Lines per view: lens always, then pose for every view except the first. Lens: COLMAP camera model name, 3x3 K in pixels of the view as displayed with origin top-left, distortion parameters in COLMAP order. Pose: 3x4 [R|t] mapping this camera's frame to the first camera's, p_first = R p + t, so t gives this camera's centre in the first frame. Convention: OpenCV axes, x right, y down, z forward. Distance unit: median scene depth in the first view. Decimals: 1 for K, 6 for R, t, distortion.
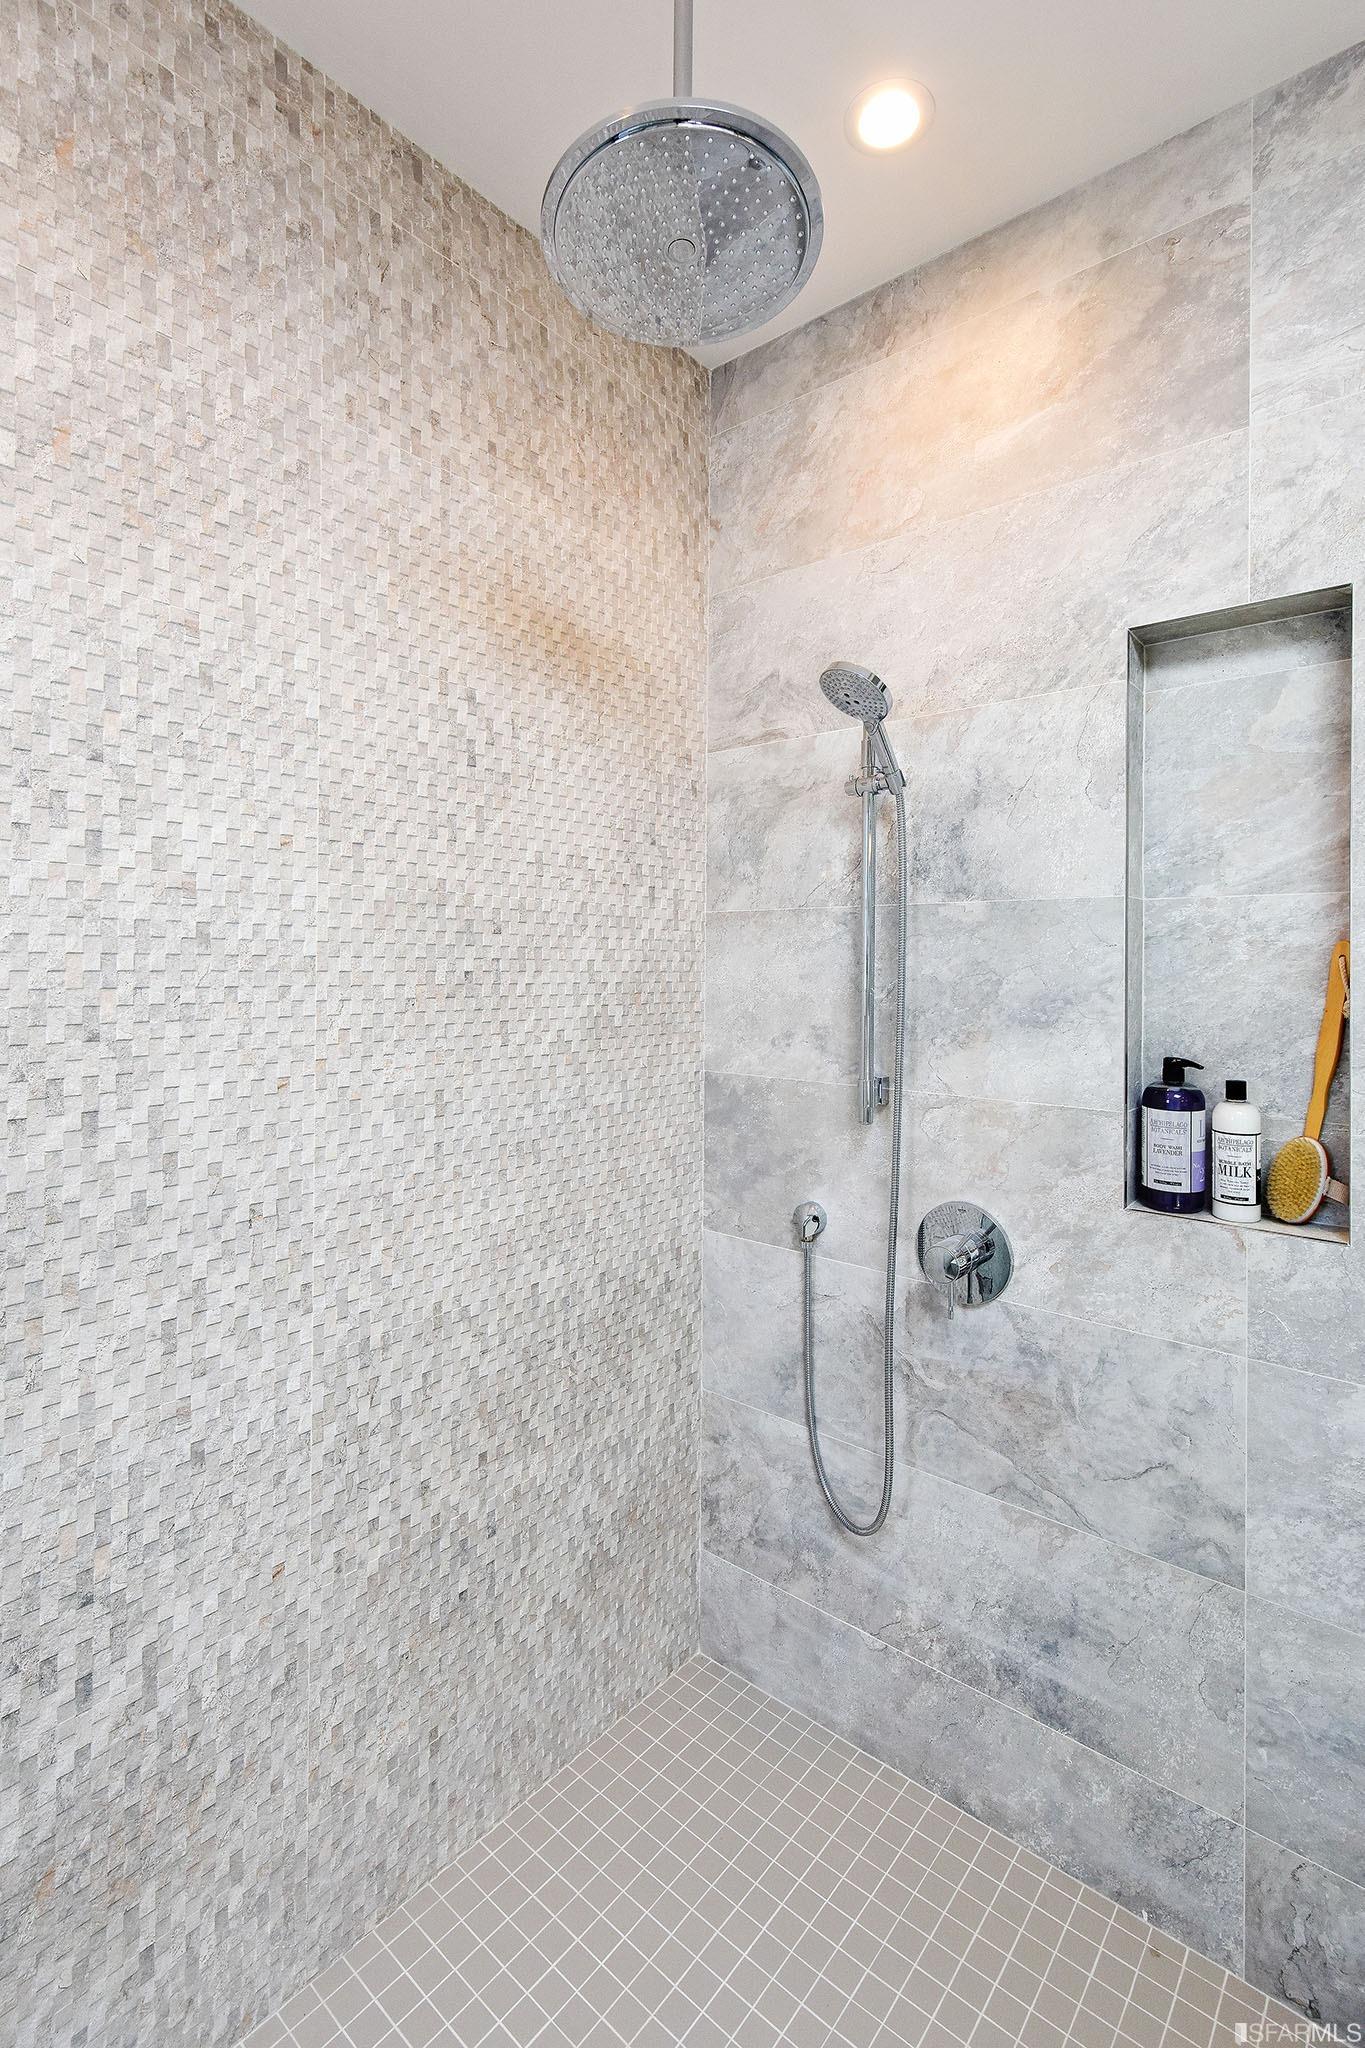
lens RADIAL K [[897.2, 0, 610.2], [0, 897.2, 968.5], [0, 0, 1]] dist [0.001046, -0.005222]
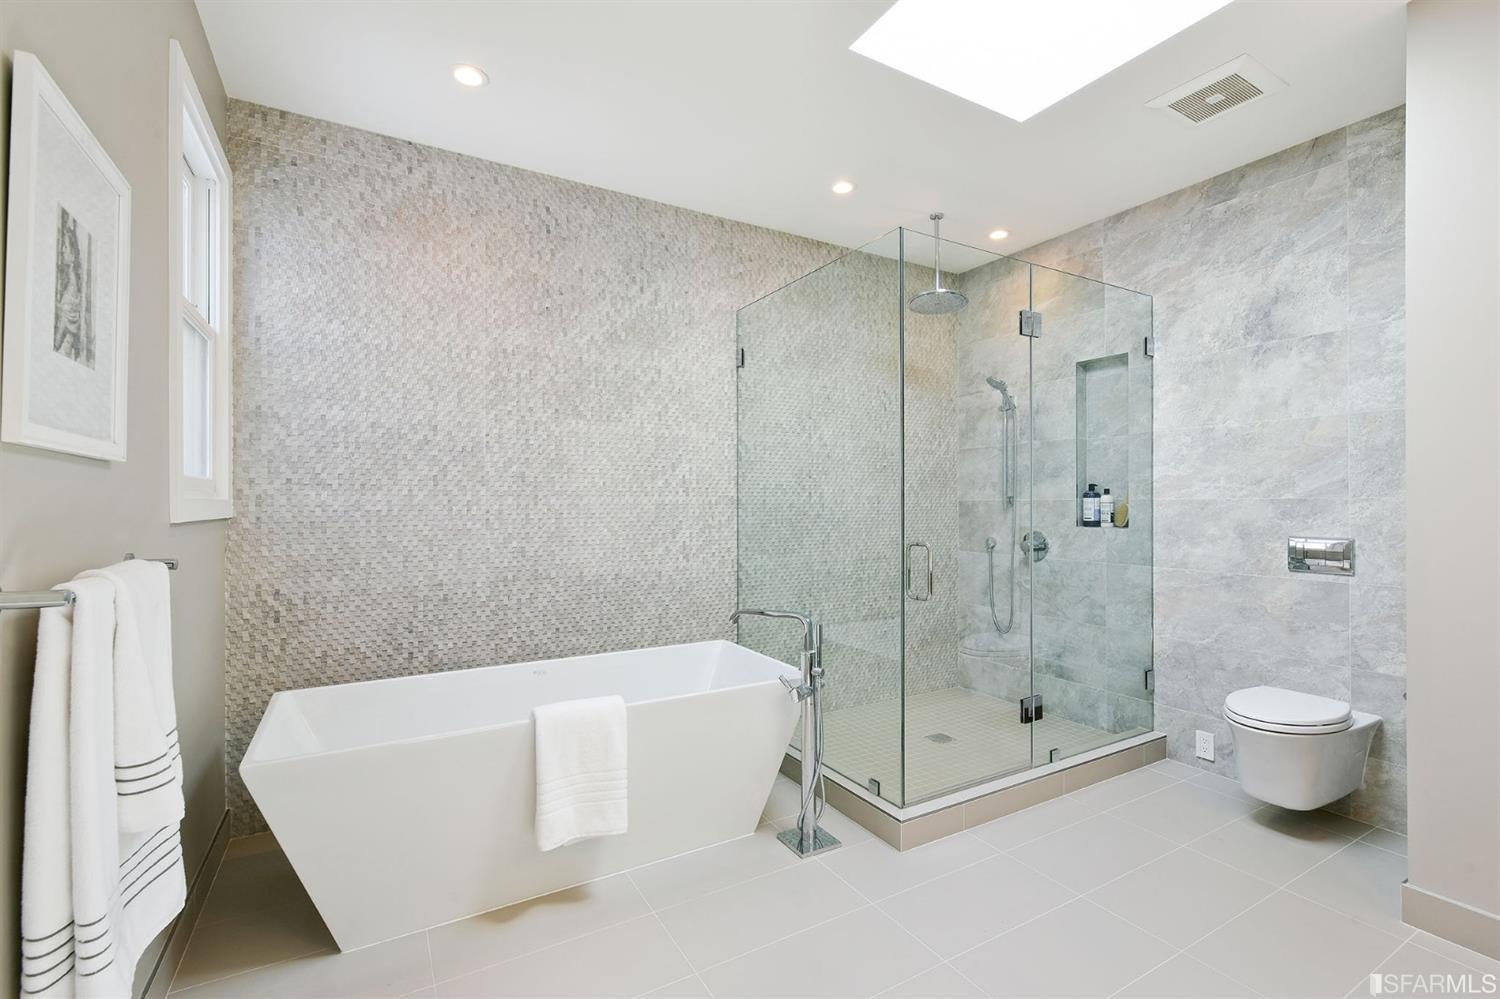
lens RADIAL K [[657.1, 0, 738.0], [0, 657.1, 504.1], [0, 0, 1]] dist [0.001046, -0.005222]
pose [[0.954206, -0.011516, -0.298927, 0.072536], [0.008632, 0.999903, -0.010966, 0.188523], [0.299024, 0.007883, 0.954213, -1.803257]]
